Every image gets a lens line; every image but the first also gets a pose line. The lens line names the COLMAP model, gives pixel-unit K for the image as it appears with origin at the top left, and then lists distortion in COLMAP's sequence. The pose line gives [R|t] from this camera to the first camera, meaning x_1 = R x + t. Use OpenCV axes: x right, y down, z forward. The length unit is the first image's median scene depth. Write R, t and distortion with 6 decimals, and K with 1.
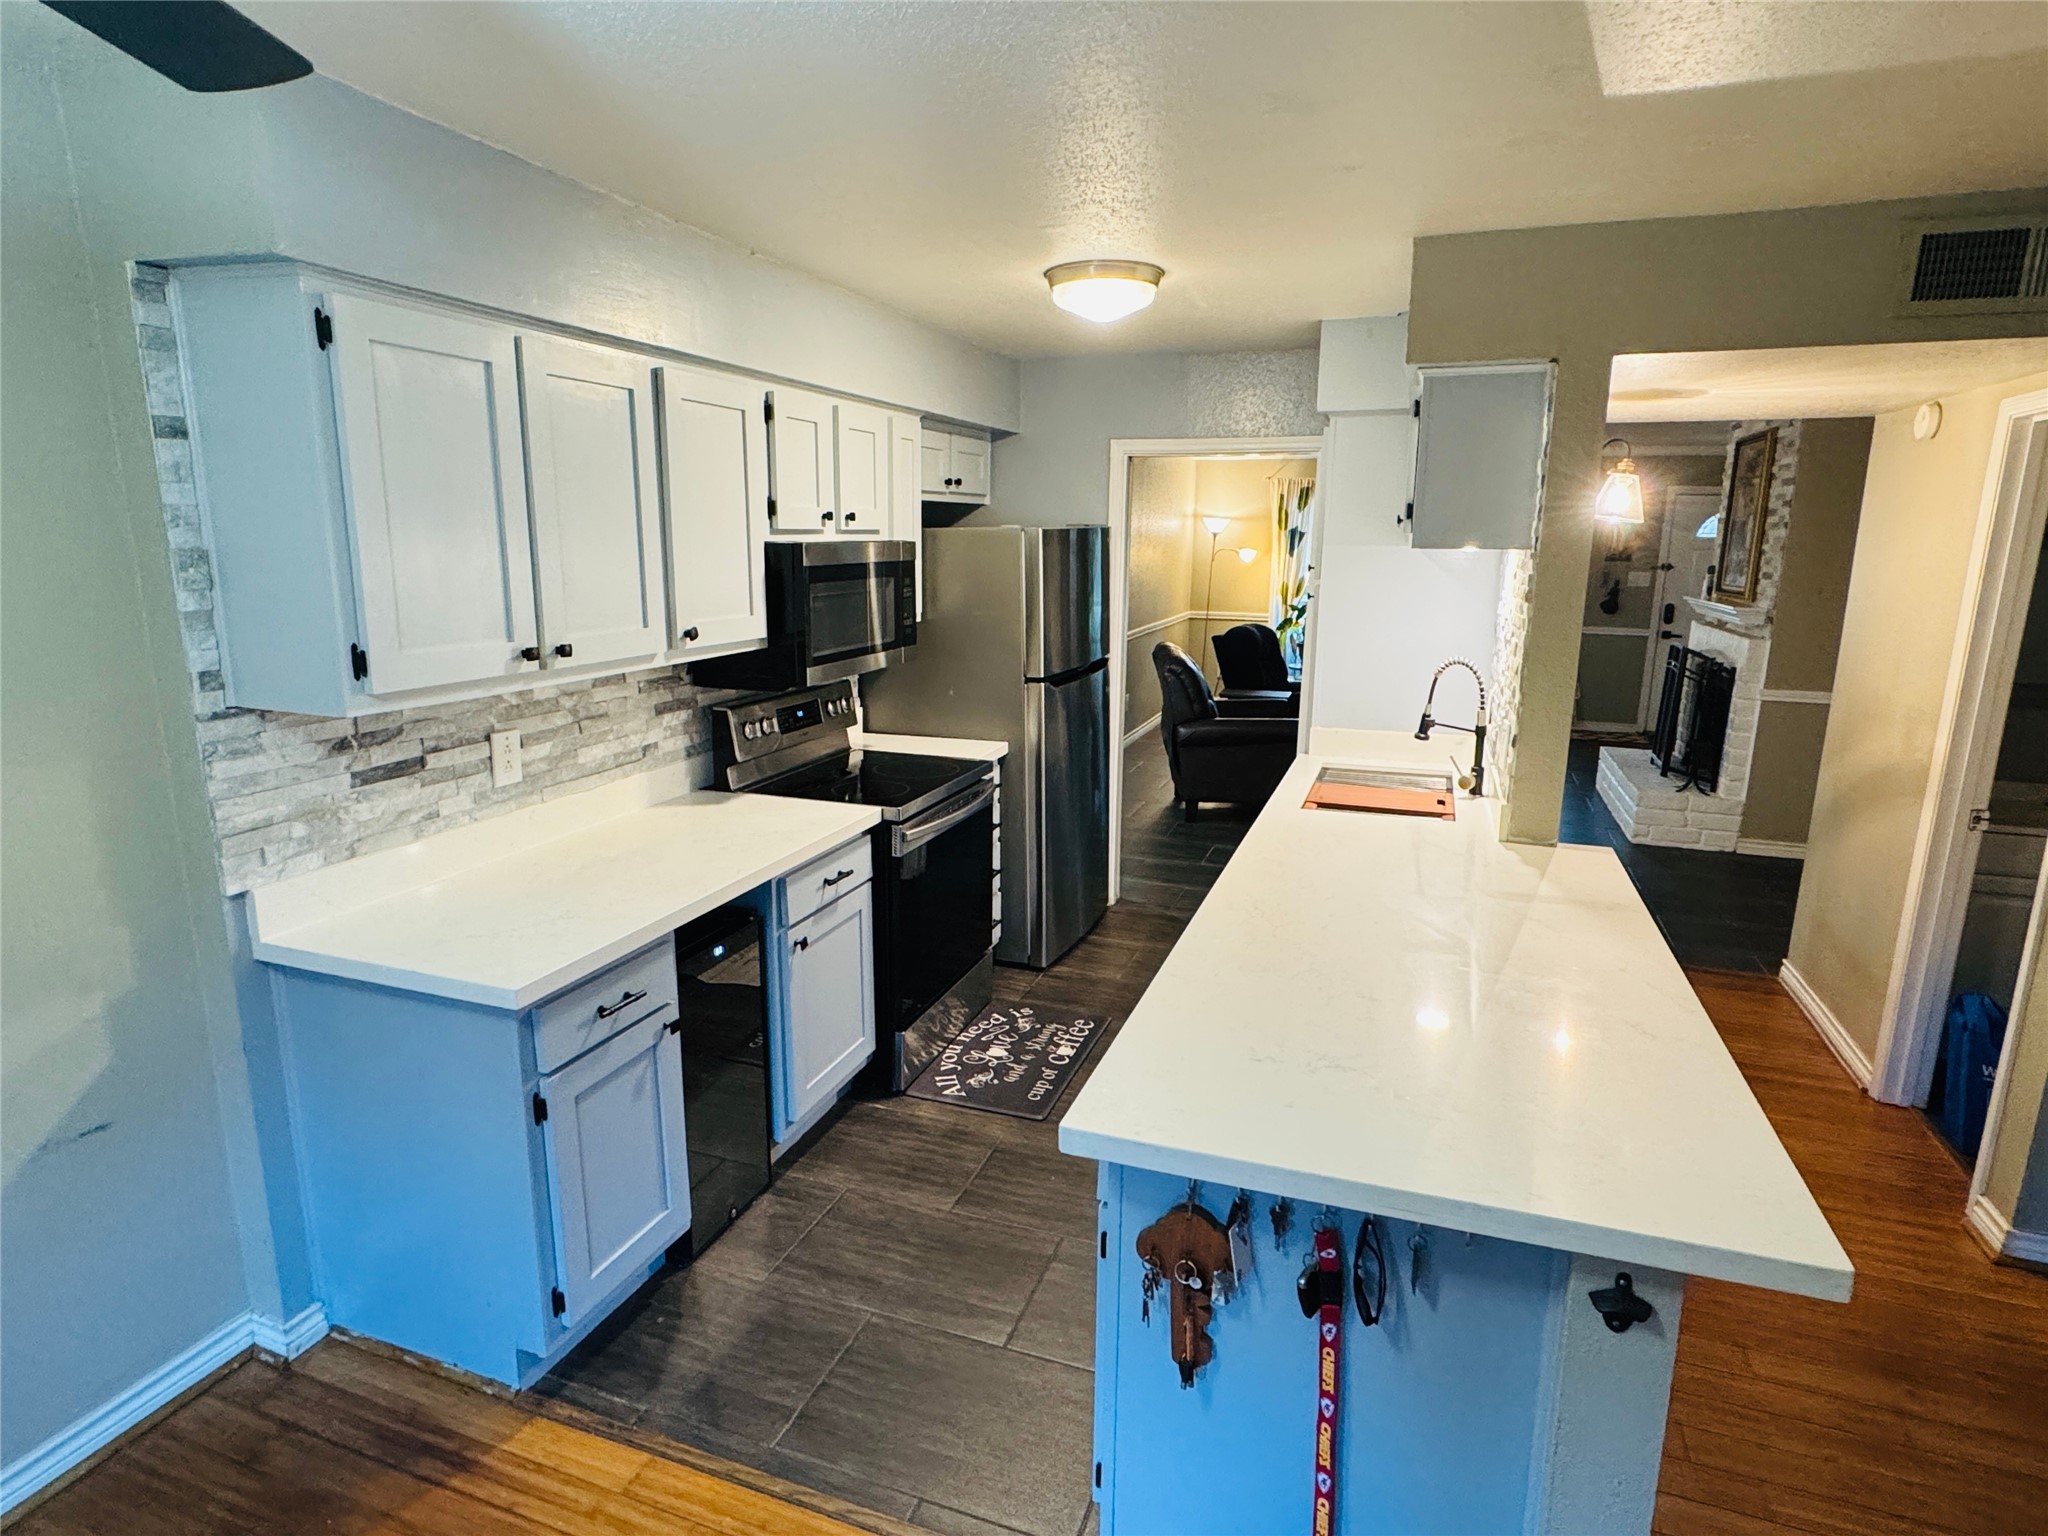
lens RADIAL K [[1117.0, 0, 1021.5], [0, 1117.0, 764.7], [0, 0, 1]] dist [-0.001845, -0.001790]
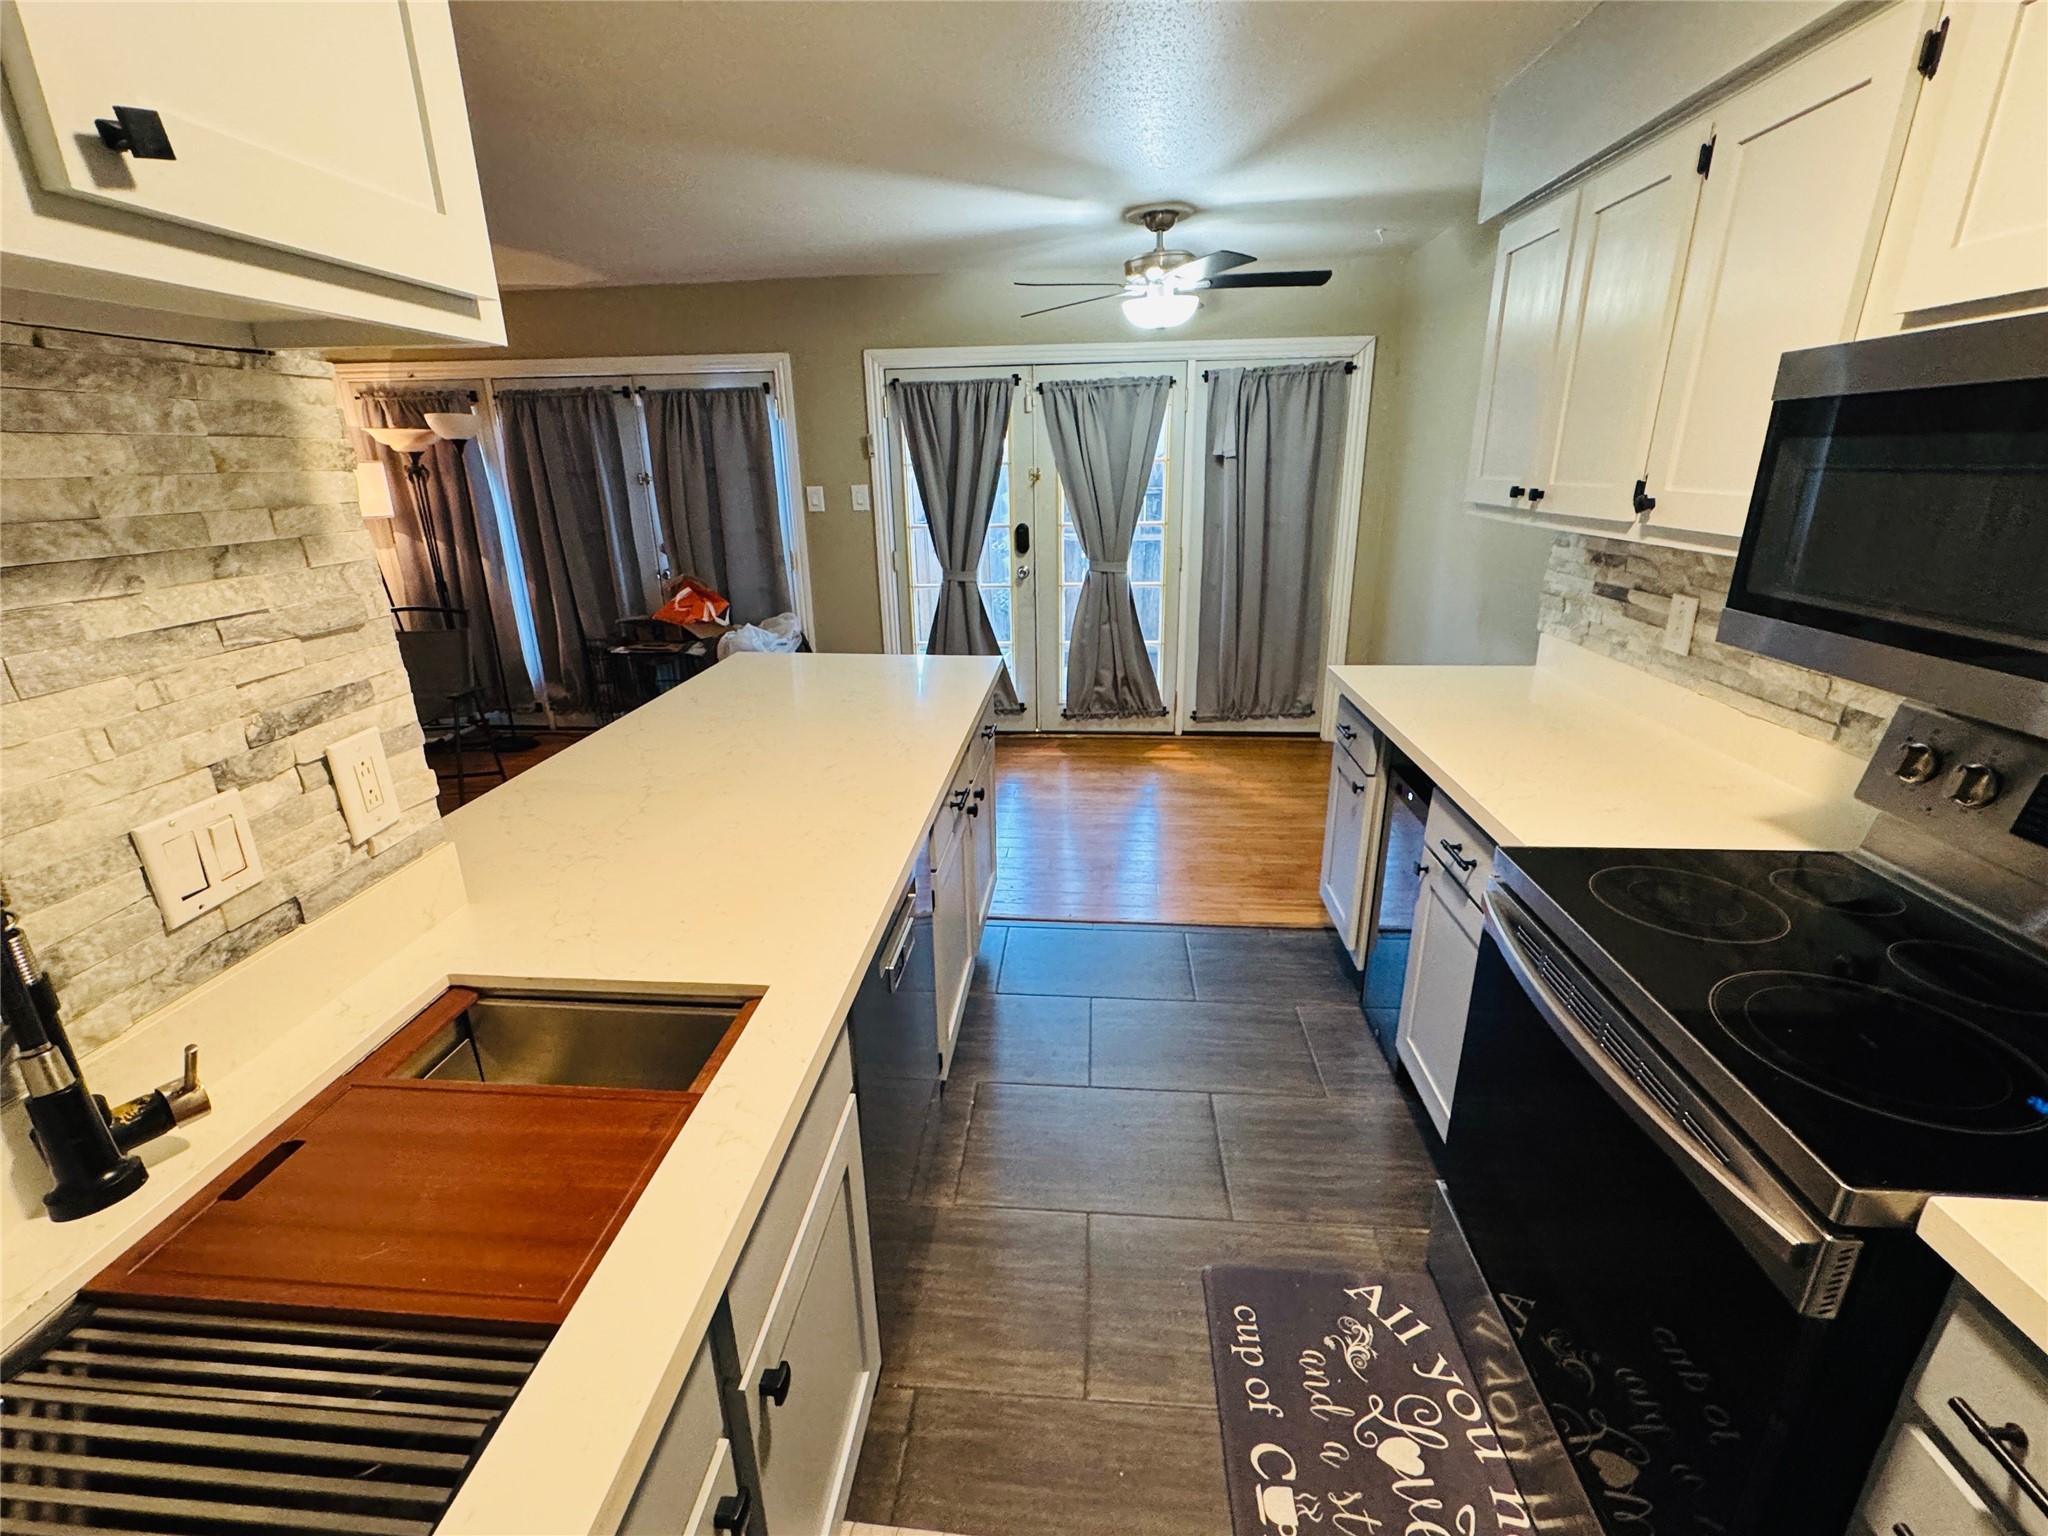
lens RADIAL K [[903.1, 0, 1028.9], [0, 903.1, 769.7], [0, 0, 1]] dist [-0.006403, -0.000298]
pose [[-0.964726, 0.093044, -0.246267, 0.266745], [-0.044252, 0.864834, 0.500104, -0.246245], [0.259512, 0.493361, -0.830210, 1.476477]]
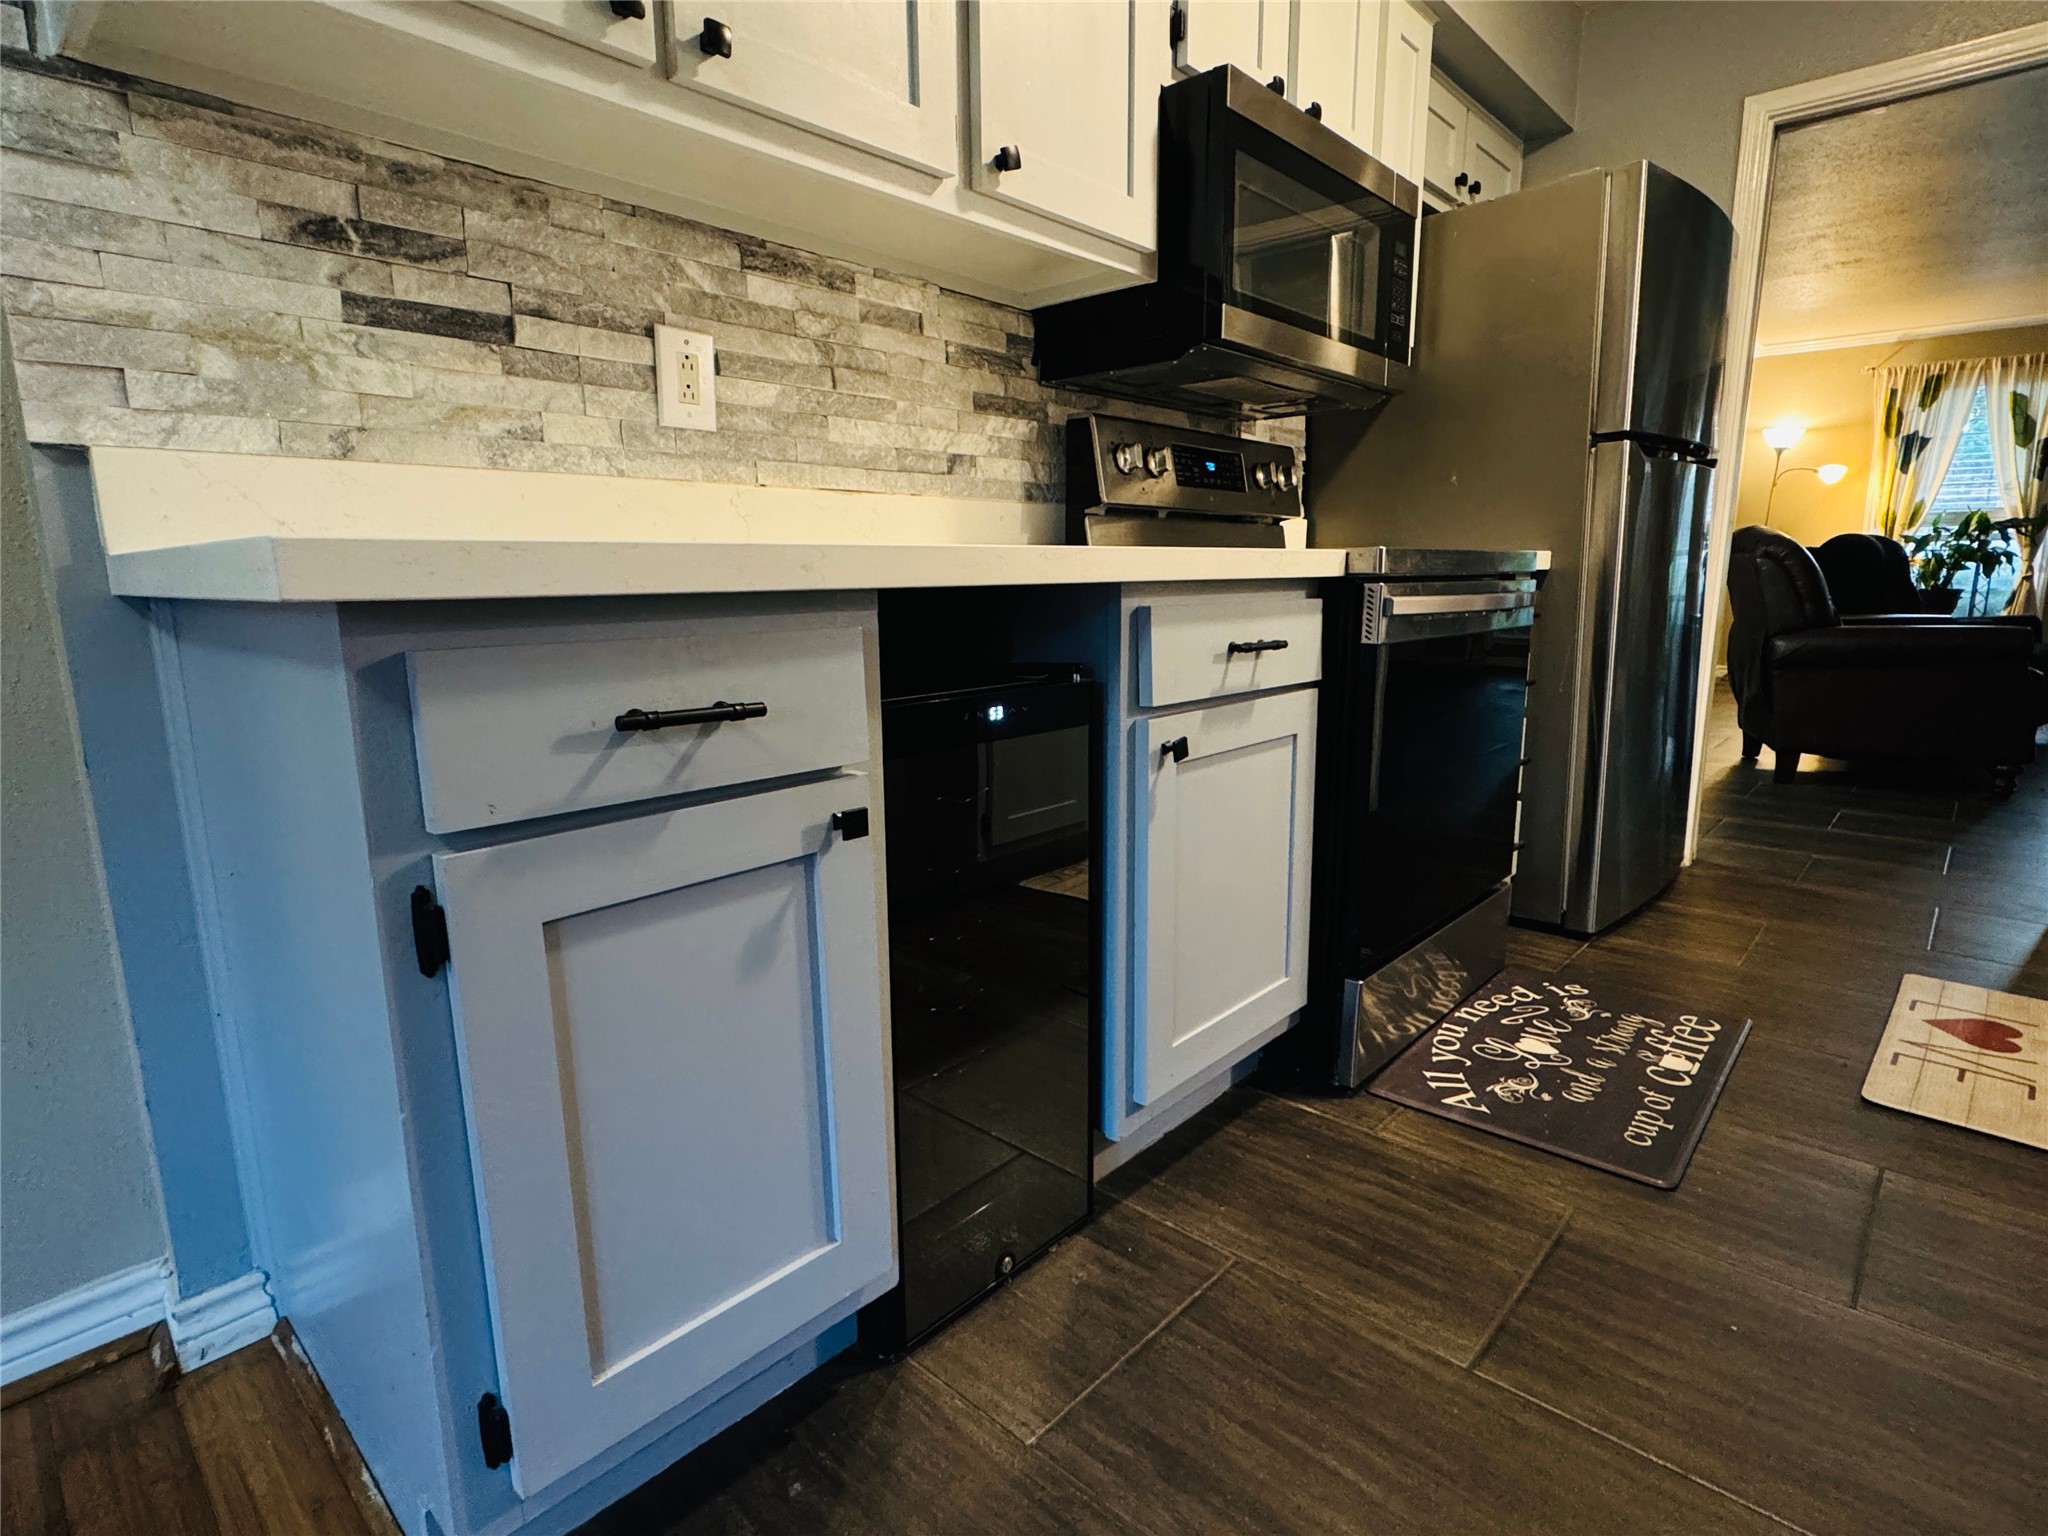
lens RADIAL K [[1049.1, 0, 1010.6], [0, 1049.1, 765.1], [0, 0, 1]] dist [0.000566, 0.000542]
pose [[0.920330, 0.051853, -0.387690, -0.083252], [-0.059610, 0.998190, -0.008001, 0.176603], [0.386574, 0.030474, 0.921755, 0.542431]]
